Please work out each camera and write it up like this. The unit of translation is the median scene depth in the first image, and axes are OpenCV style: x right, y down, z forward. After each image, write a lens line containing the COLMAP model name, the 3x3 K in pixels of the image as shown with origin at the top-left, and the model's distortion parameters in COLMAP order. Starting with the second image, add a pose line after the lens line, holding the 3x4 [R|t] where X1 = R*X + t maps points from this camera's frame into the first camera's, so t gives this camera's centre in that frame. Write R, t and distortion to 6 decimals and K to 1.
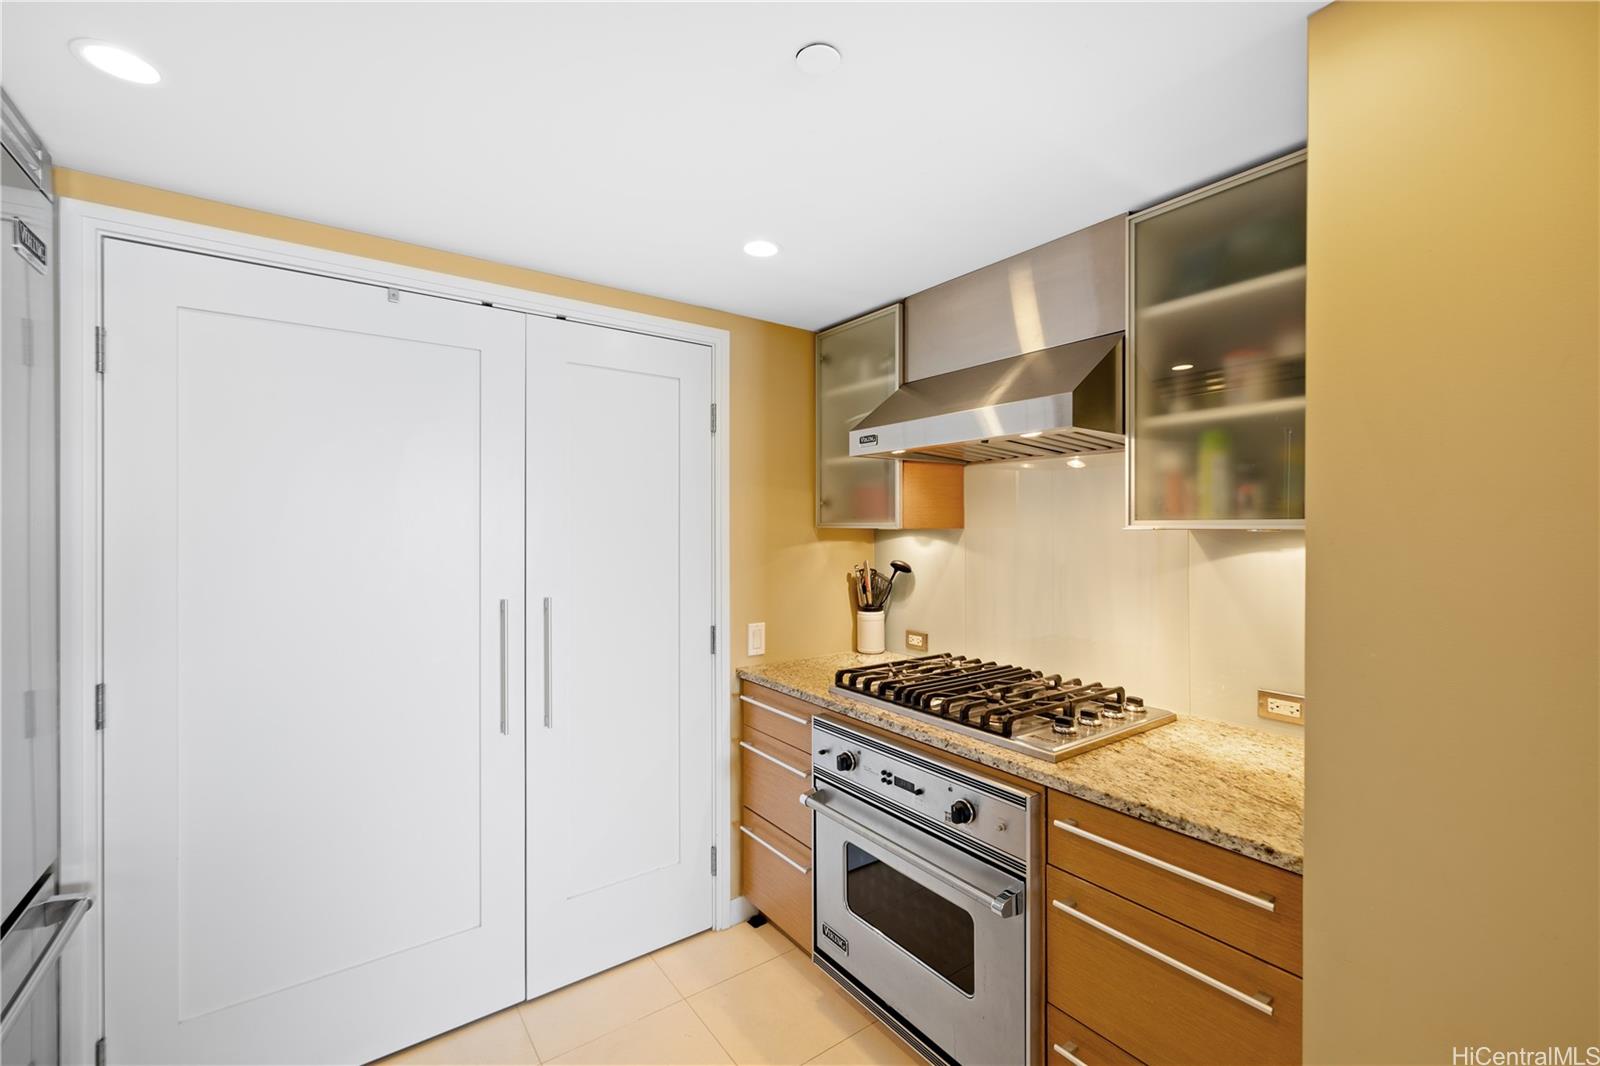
lens RADIAL K [[673.8, 0, 811.4], [0, 673.8, 530.7], [0, 0, 1]] dist [-0.000579, 0.000413]
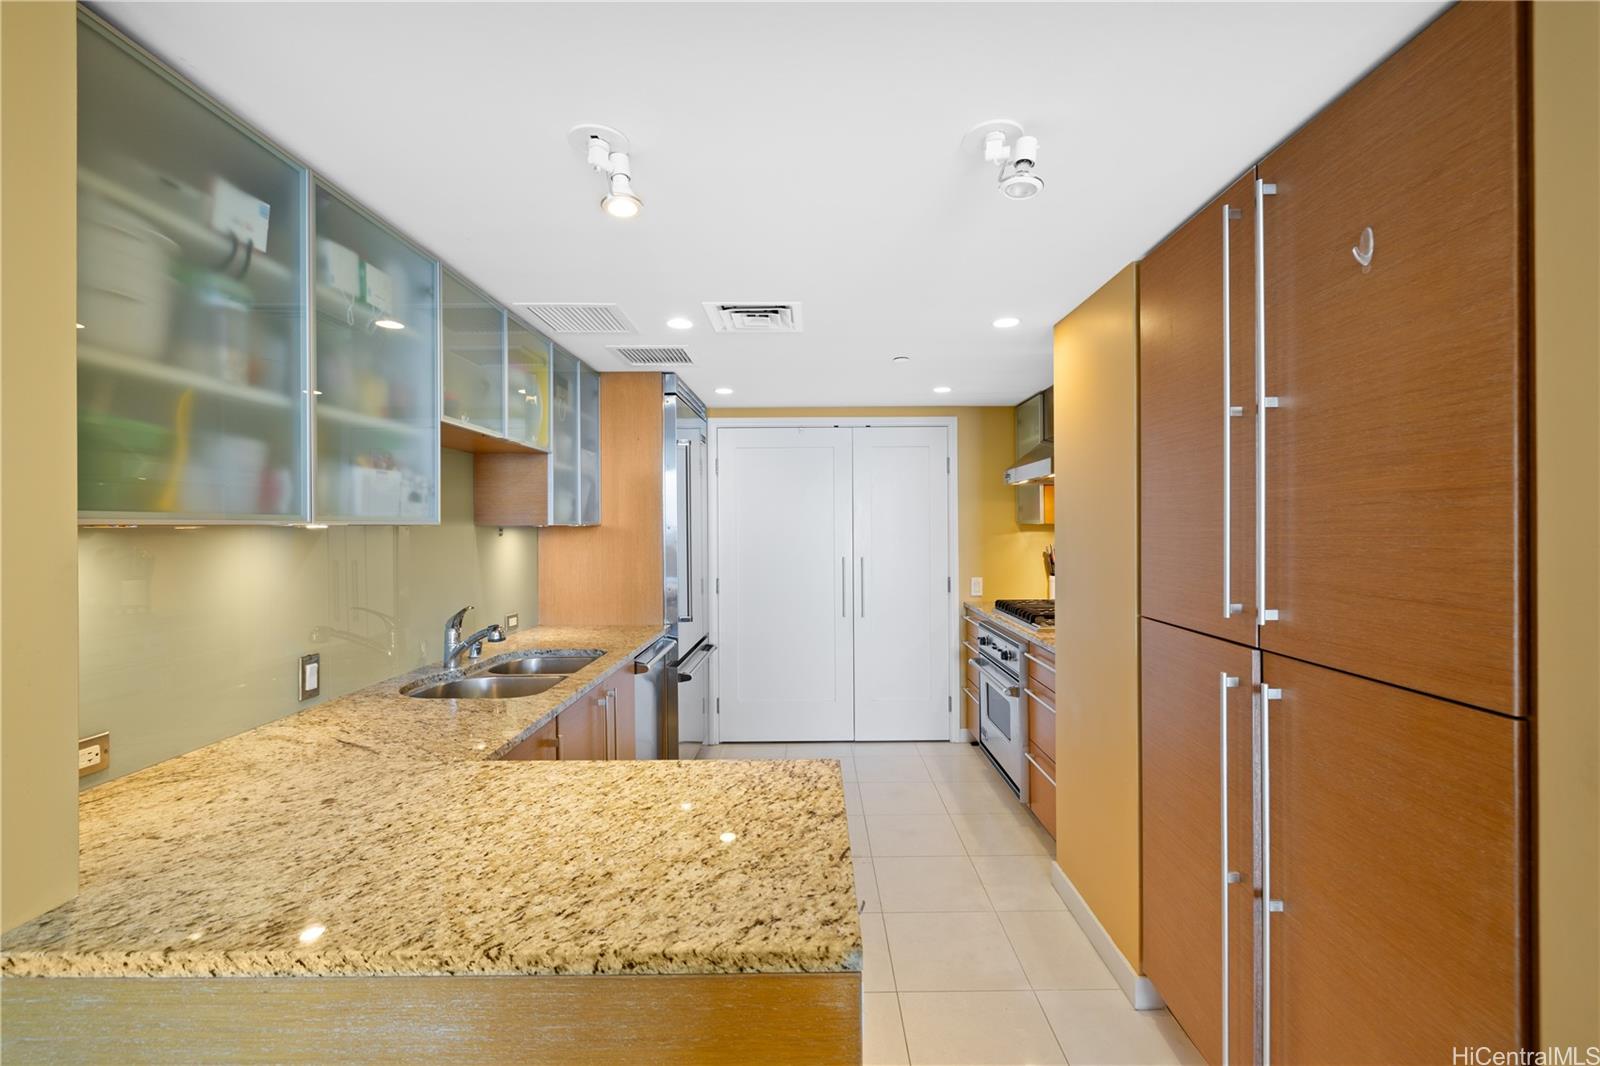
lens RADIAL K [[673.8, 0, 811.4], [0, 673.8, 530.7], [0, 0, 1]] dist [-0.000579, 0.000413]
pose [[0.806452, -0.000336, -0.591299, 0.644340], [0.003199, 0.999988, 0.003794, 0.005893], [0.591291, -0.004952, 0.806443, -0.714301]]
